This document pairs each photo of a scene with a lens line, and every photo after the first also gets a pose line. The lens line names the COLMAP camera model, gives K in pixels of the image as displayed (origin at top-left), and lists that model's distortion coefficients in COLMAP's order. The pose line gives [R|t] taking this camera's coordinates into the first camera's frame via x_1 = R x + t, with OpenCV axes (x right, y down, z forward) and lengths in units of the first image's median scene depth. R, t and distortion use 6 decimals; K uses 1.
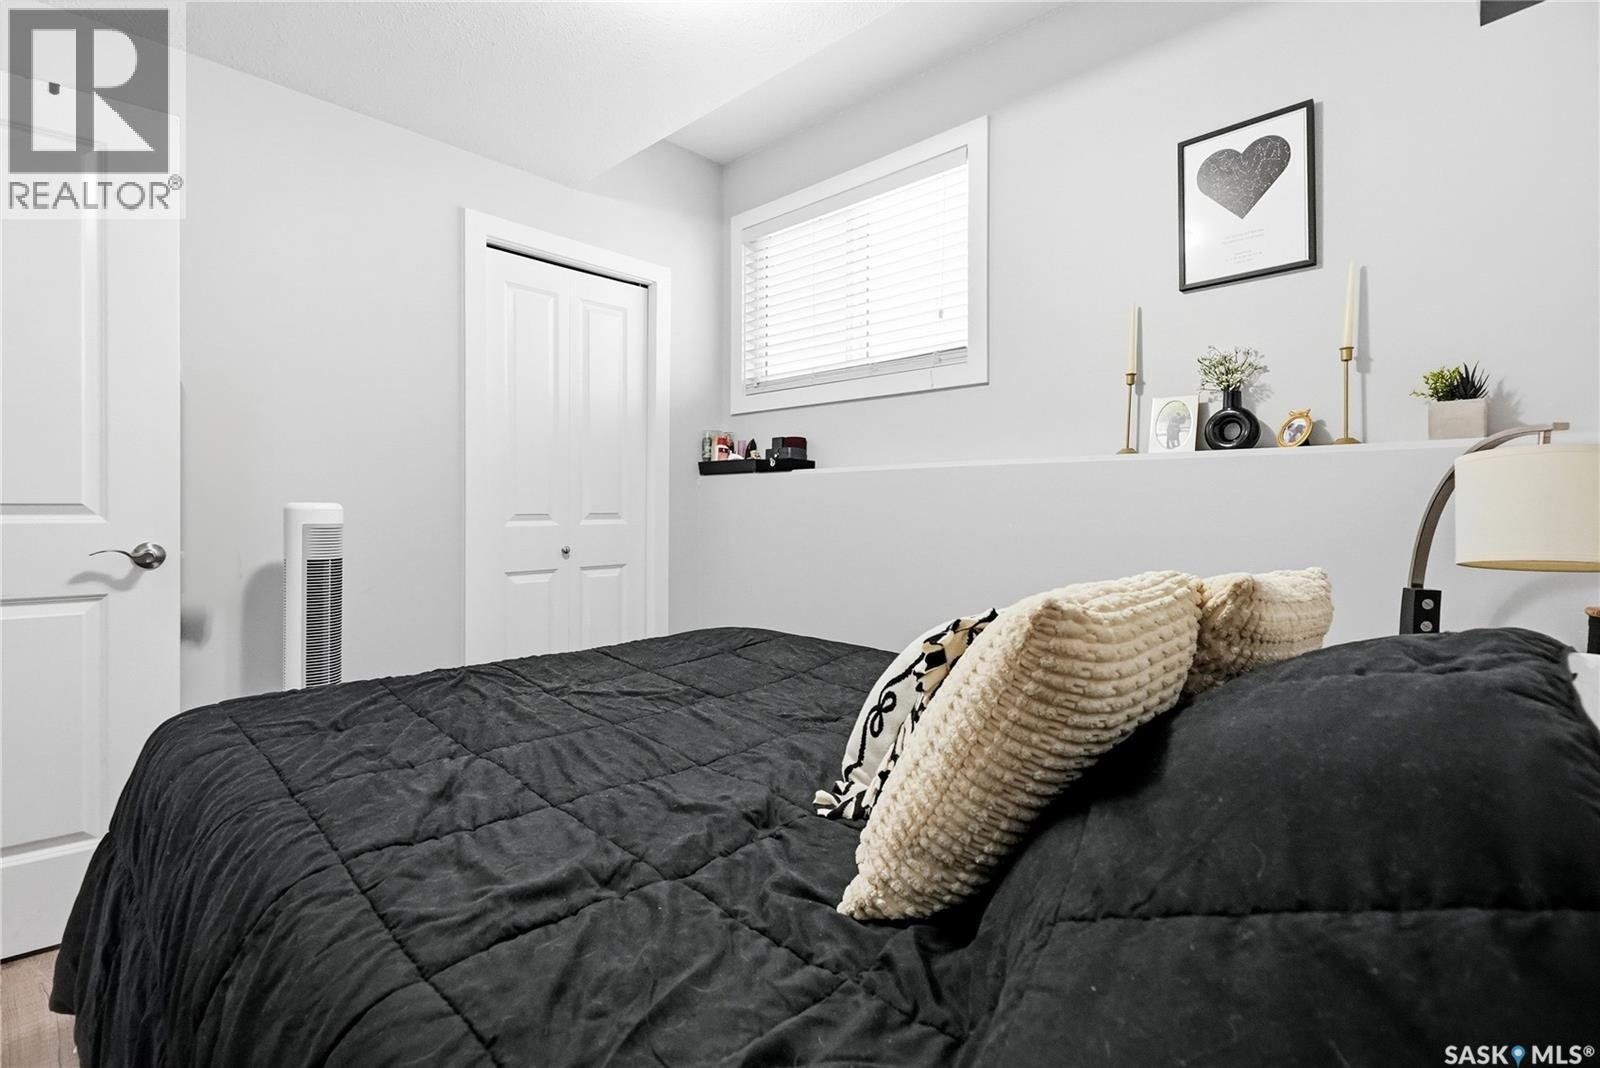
lens RADIAL K [[718.3, 0, 776.5], [0, 718.3, 521.3], [0, 0, 1]] dist [0.043477, 0.000006]
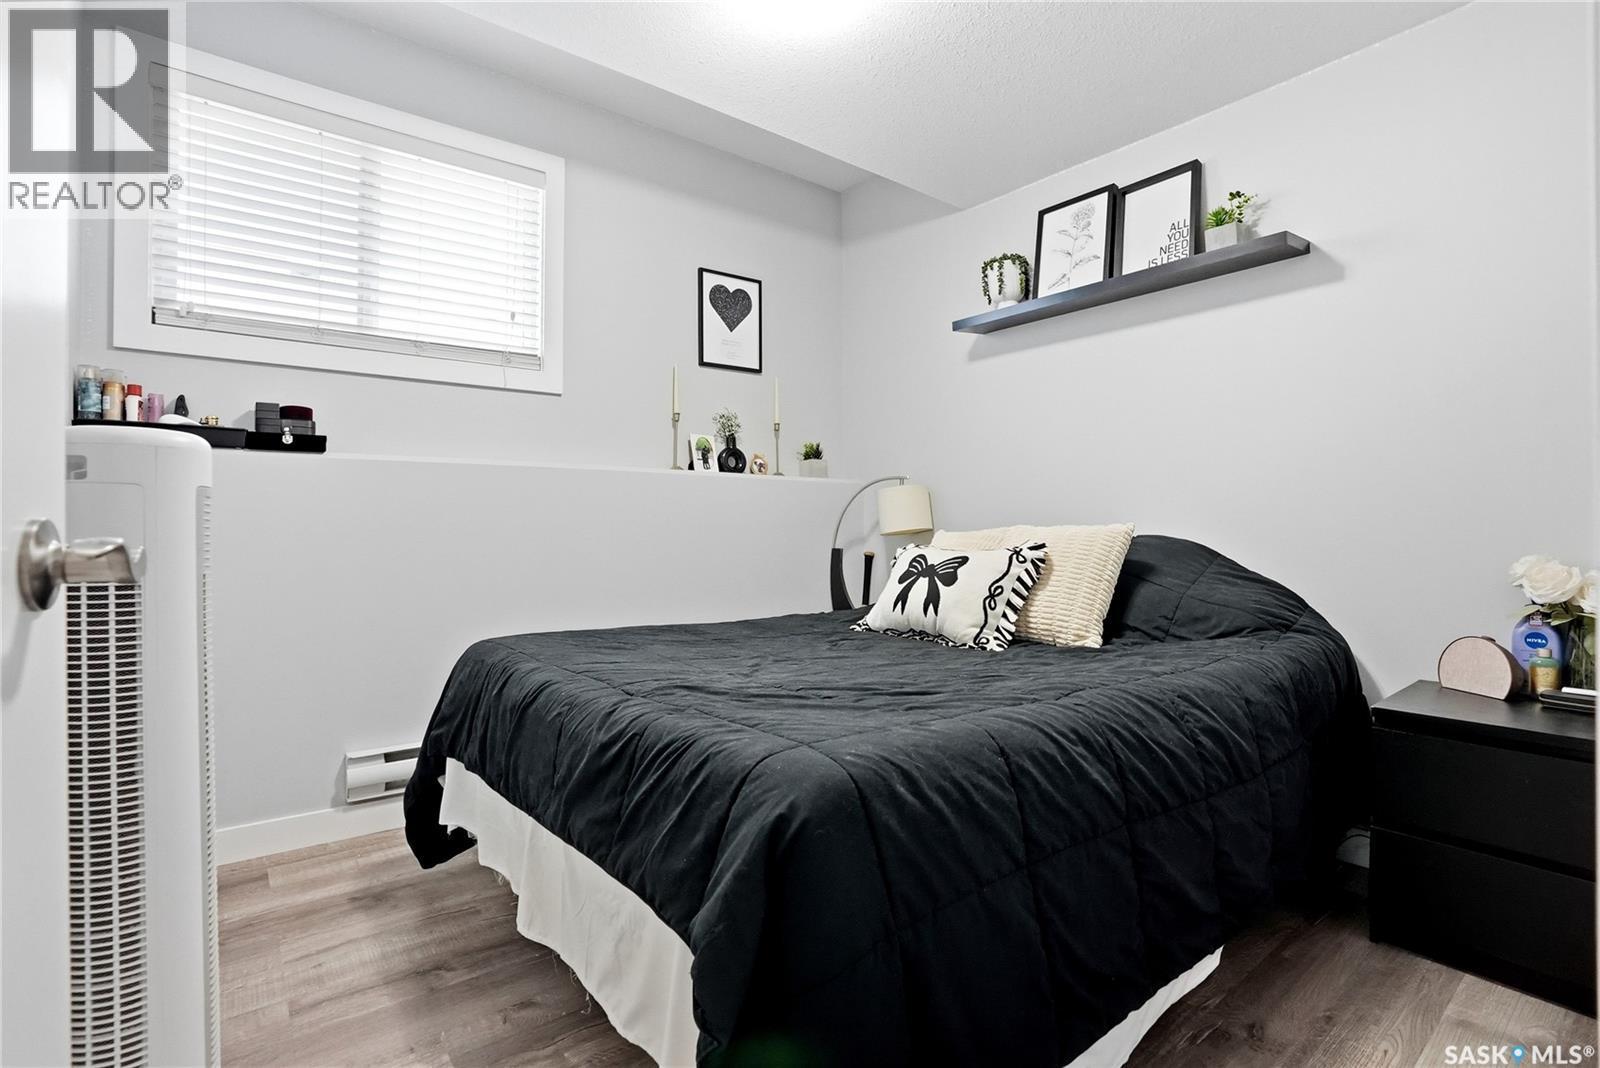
lens RADIAL K [[759.9, 0, 800.0], [0, 759.9, 534.0], [0, 0, 1]] dist [-0.003519, -0.000349]
pose [[0.198403, -0.007754, 0.980090, -0.944858], [0.017470, 0.999838, 0.004374, 0.029121], [-0.979965, 0.016254, 0.198507, 0.501558]]
